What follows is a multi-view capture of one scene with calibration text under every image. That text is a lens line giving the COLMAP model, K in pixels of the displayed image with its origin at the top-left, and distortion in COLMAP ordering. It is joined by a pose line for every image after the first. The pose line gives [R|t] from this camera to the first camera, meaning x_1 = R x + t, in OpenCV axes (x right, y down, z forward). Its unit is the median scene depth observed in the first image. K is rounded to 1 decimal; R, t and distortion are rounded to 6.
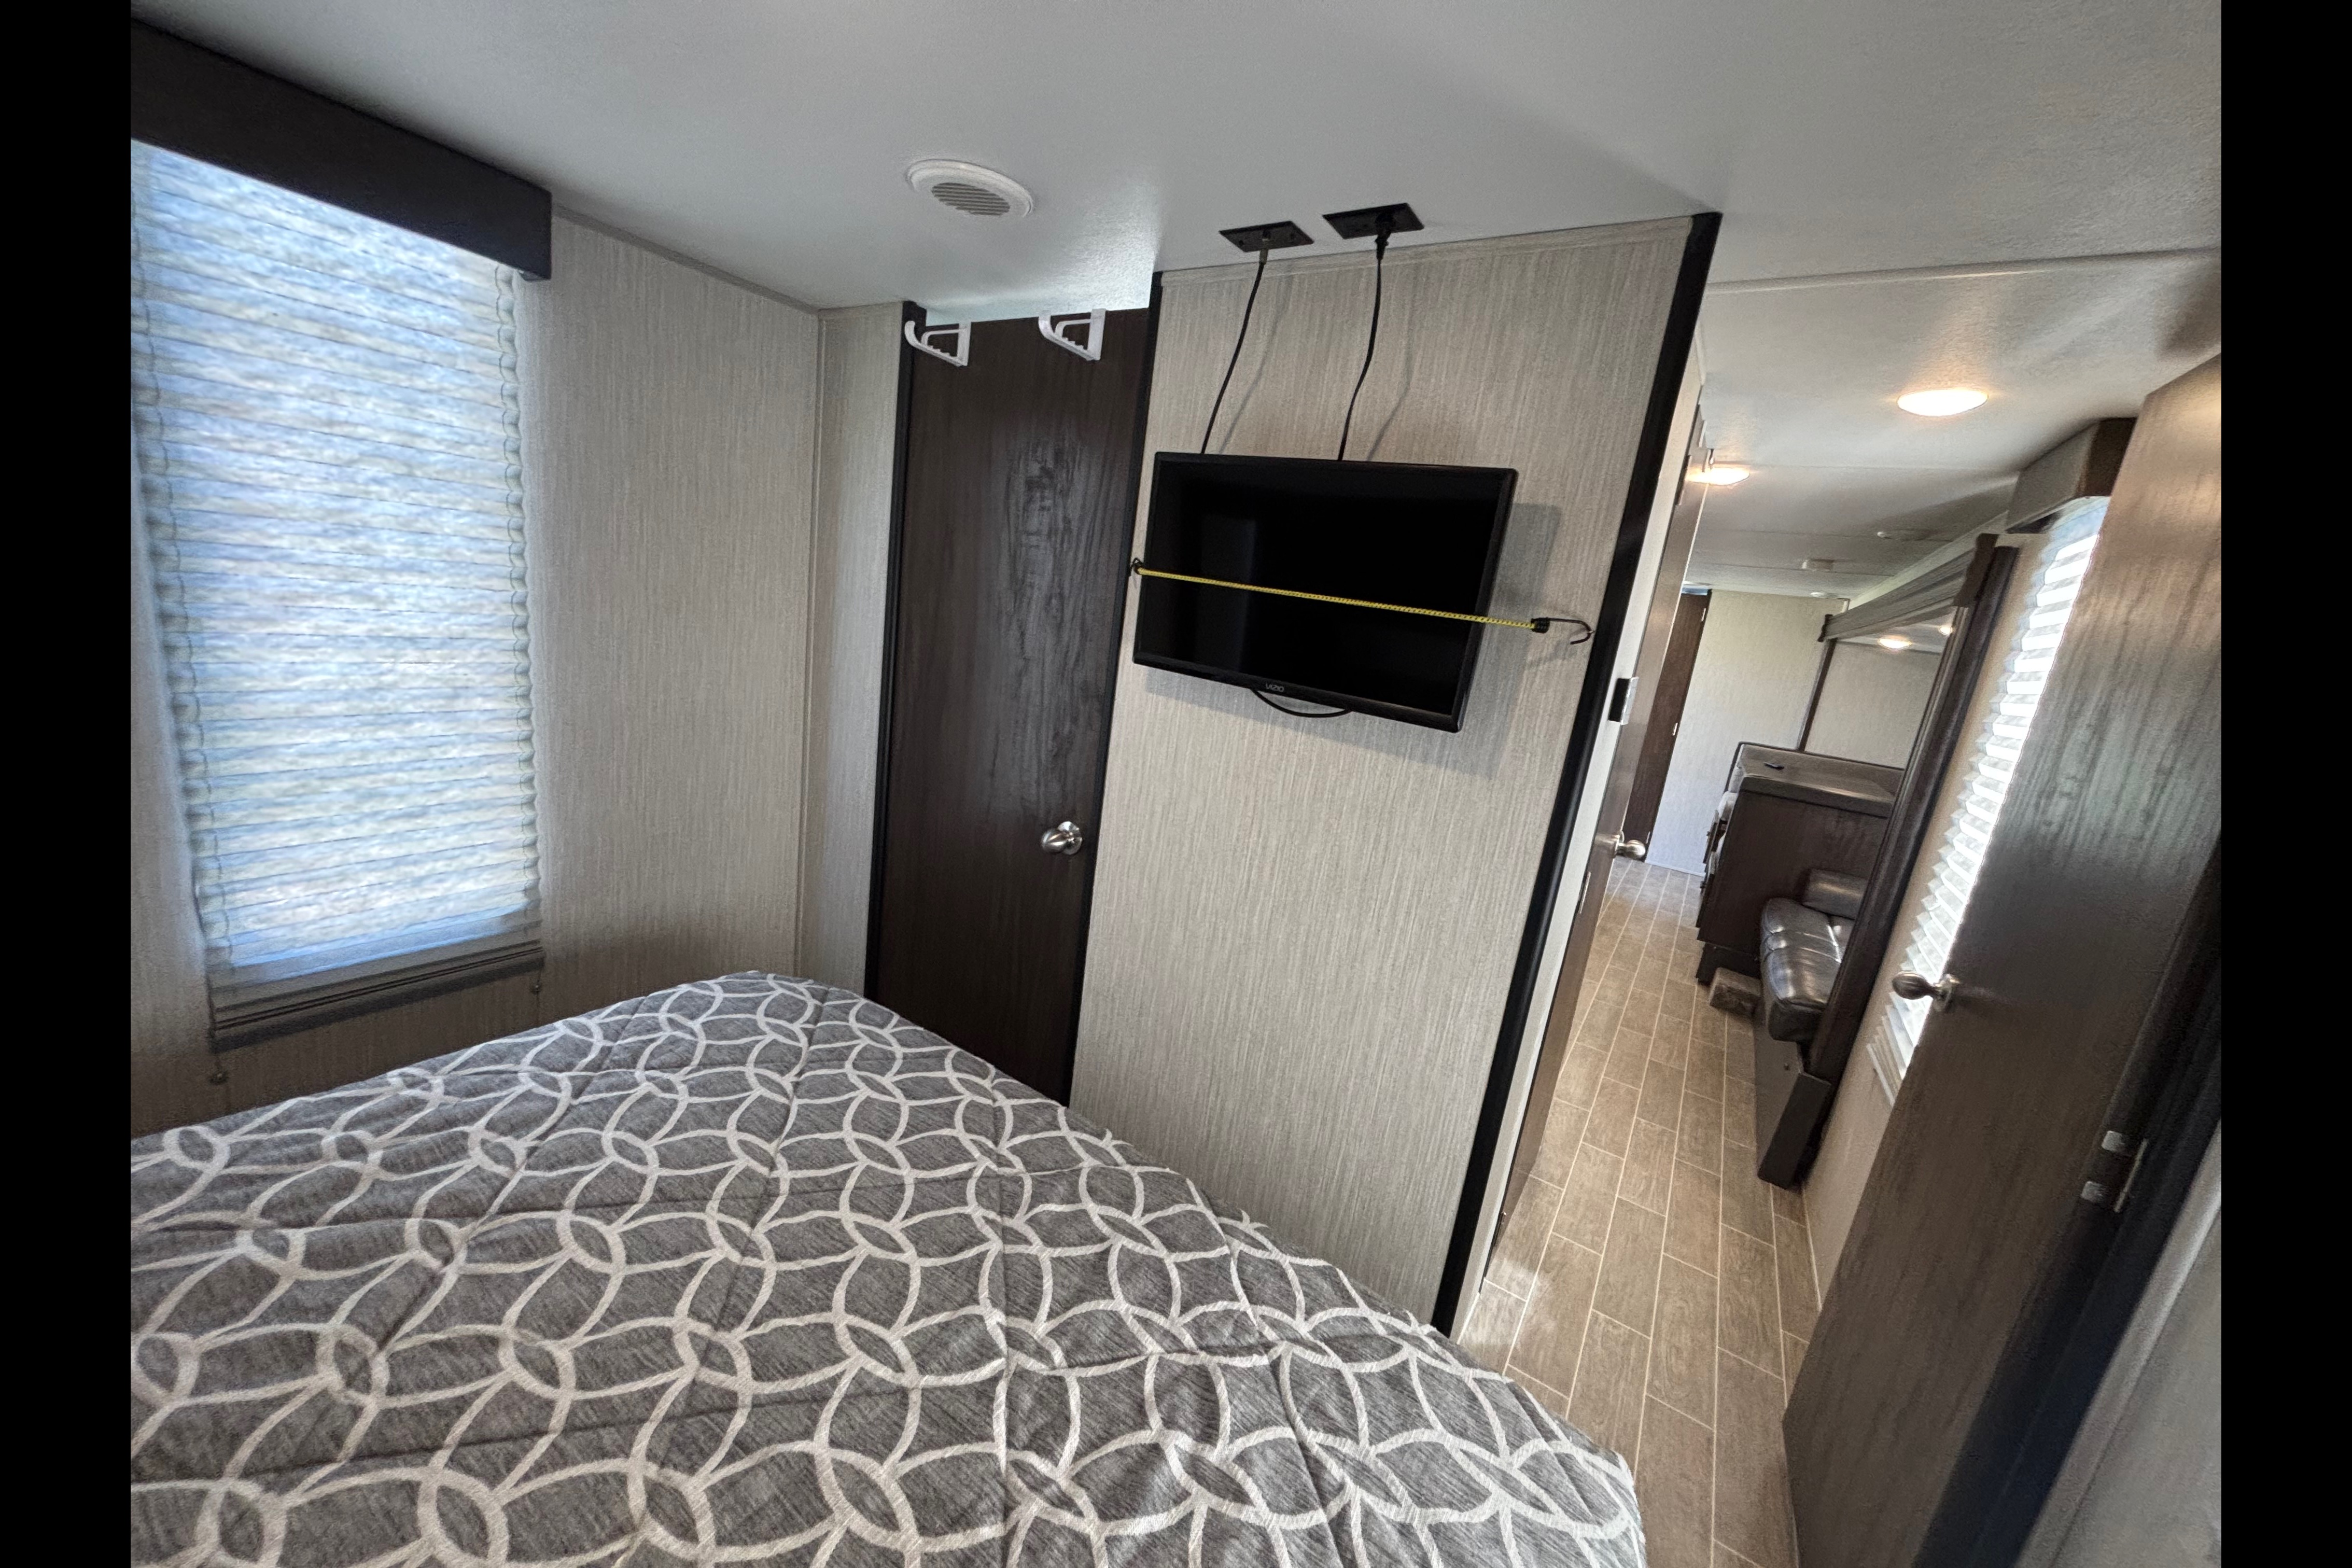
lens RADIAL K [[843.5, 0, 1177.4], [0, 843.5, 772.7], [0, 0, 1]] dist [0.013315, 0.000074]
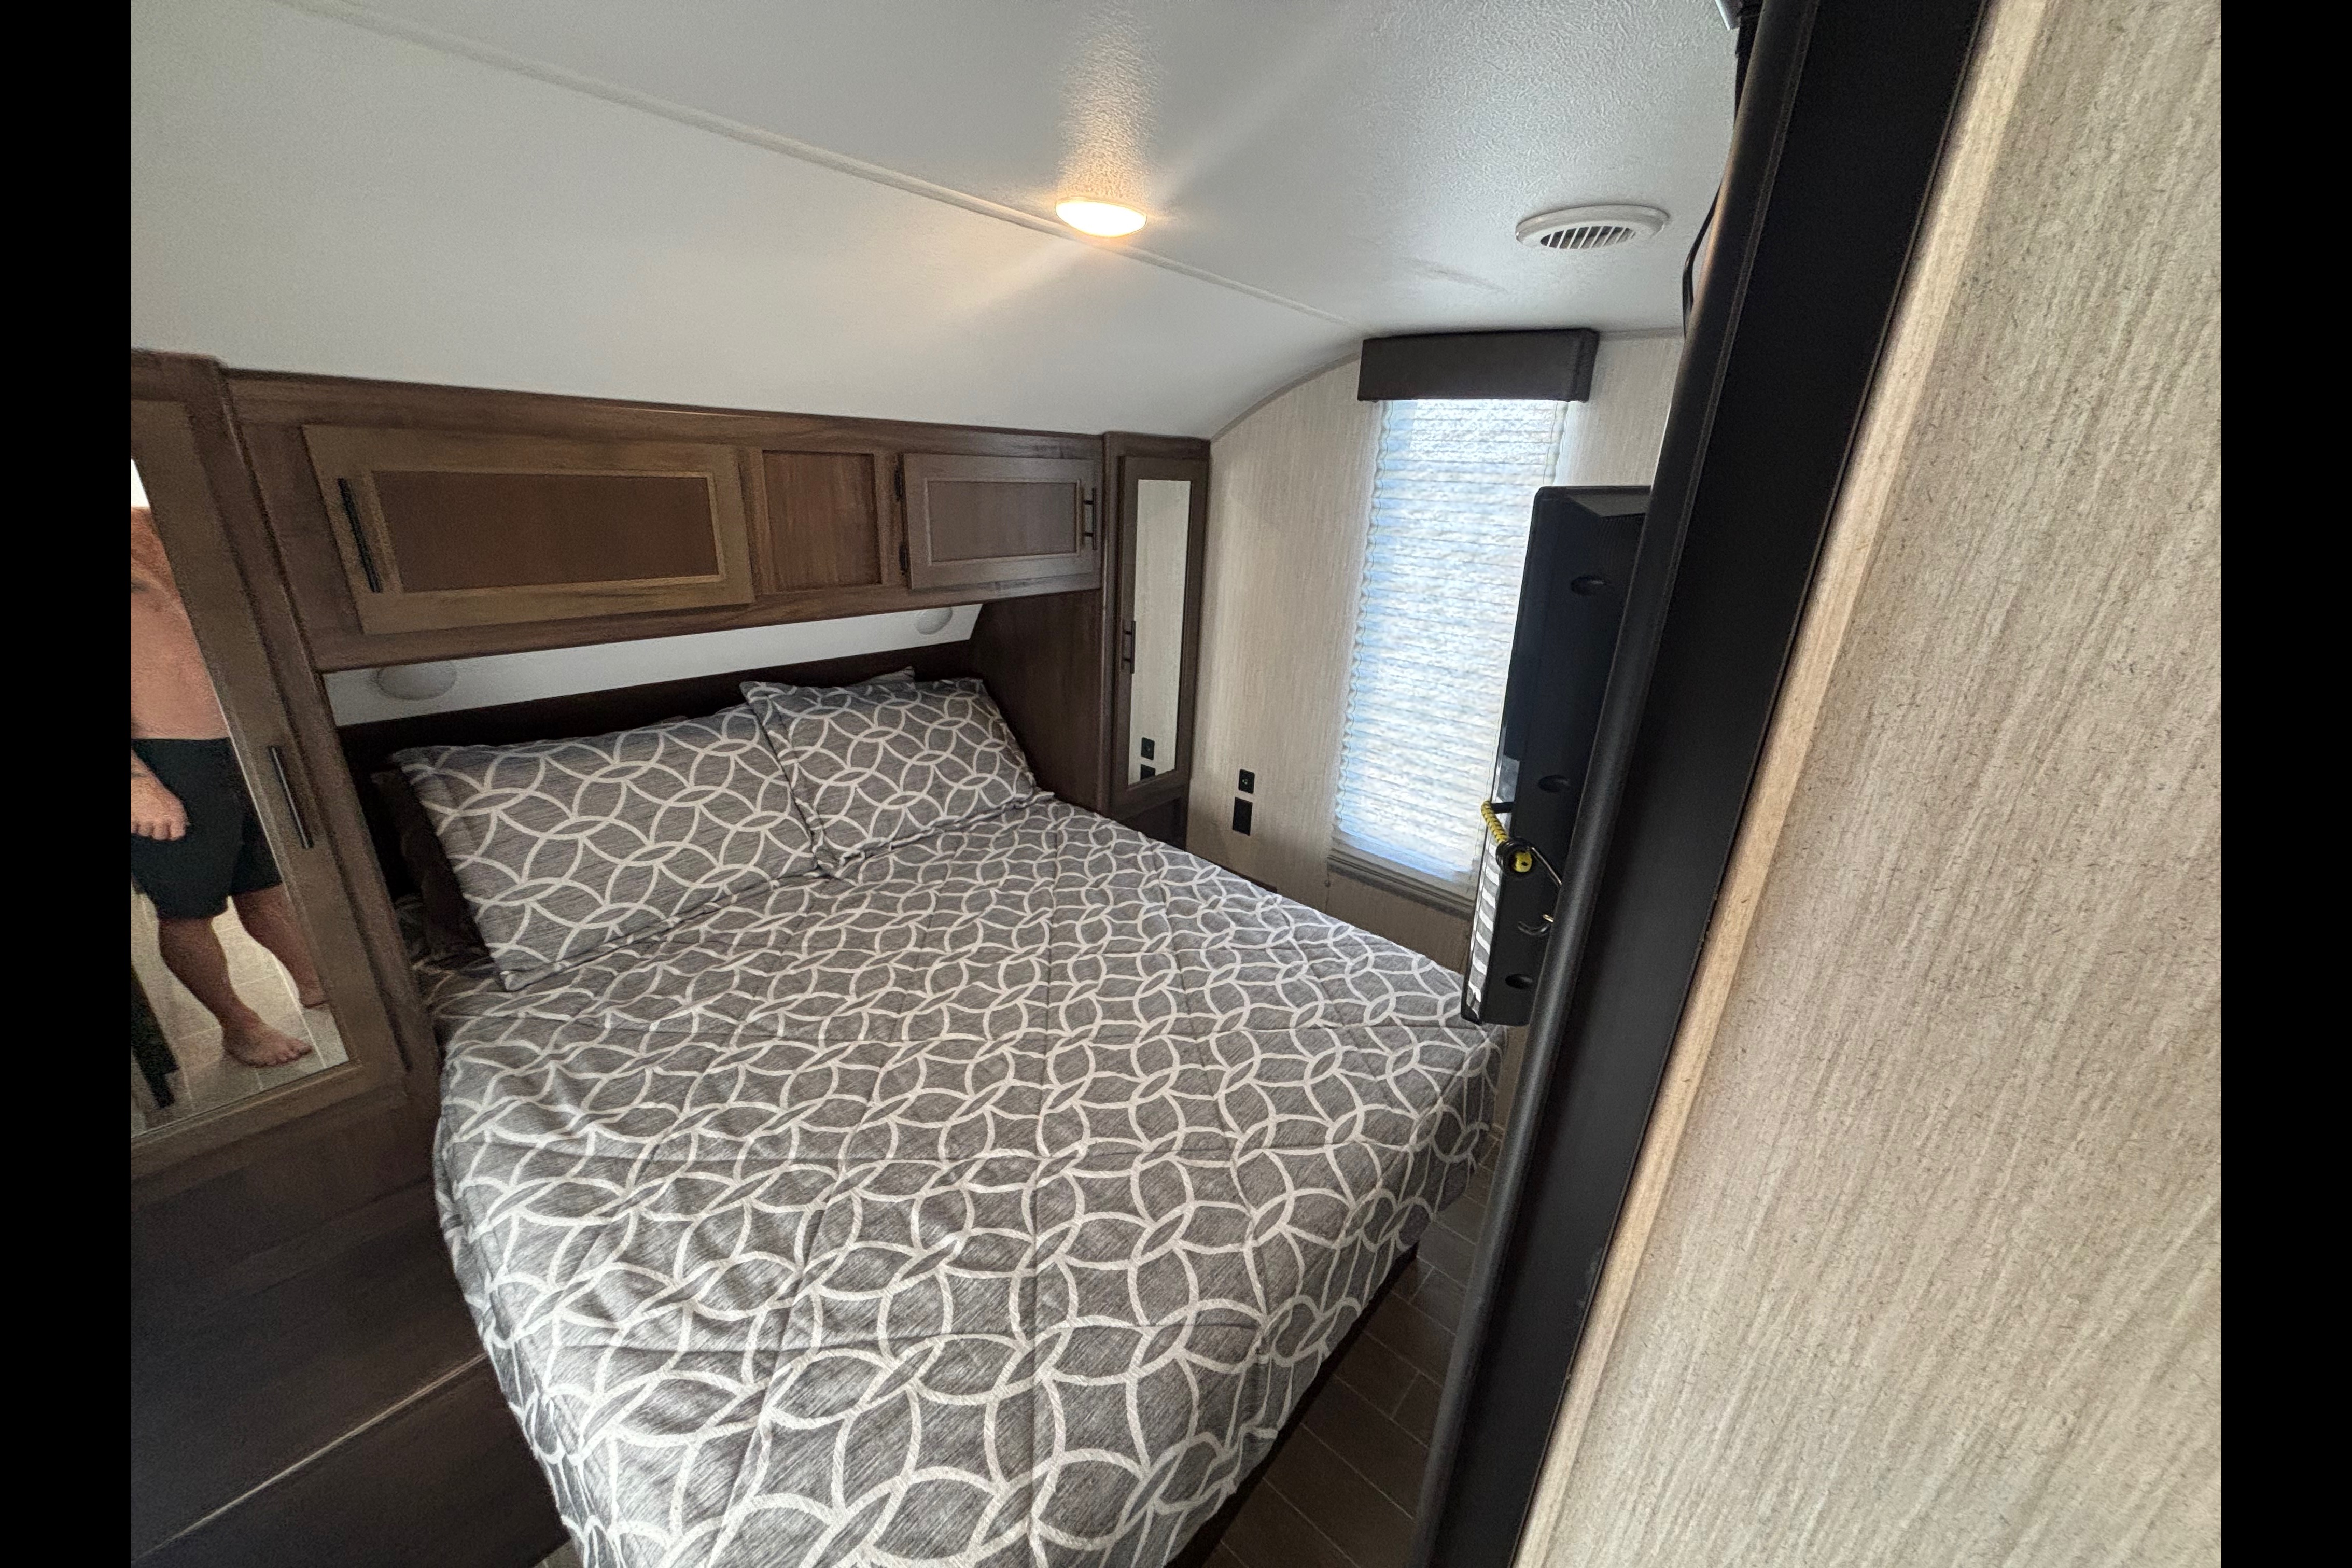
lens RADIAL K [[843.5, 0, 1176.0], [0, 843.5, 784.0], [0, 0, 1]] dist [0.013315, 0.000074]
pose [[-0.103516, 0.225239, -0.968789, 0.847171], [-0.271930, 0.930503, 0.245394, -0.269301], [0.956733, 0.288845, -0.035072, 0.859234]]
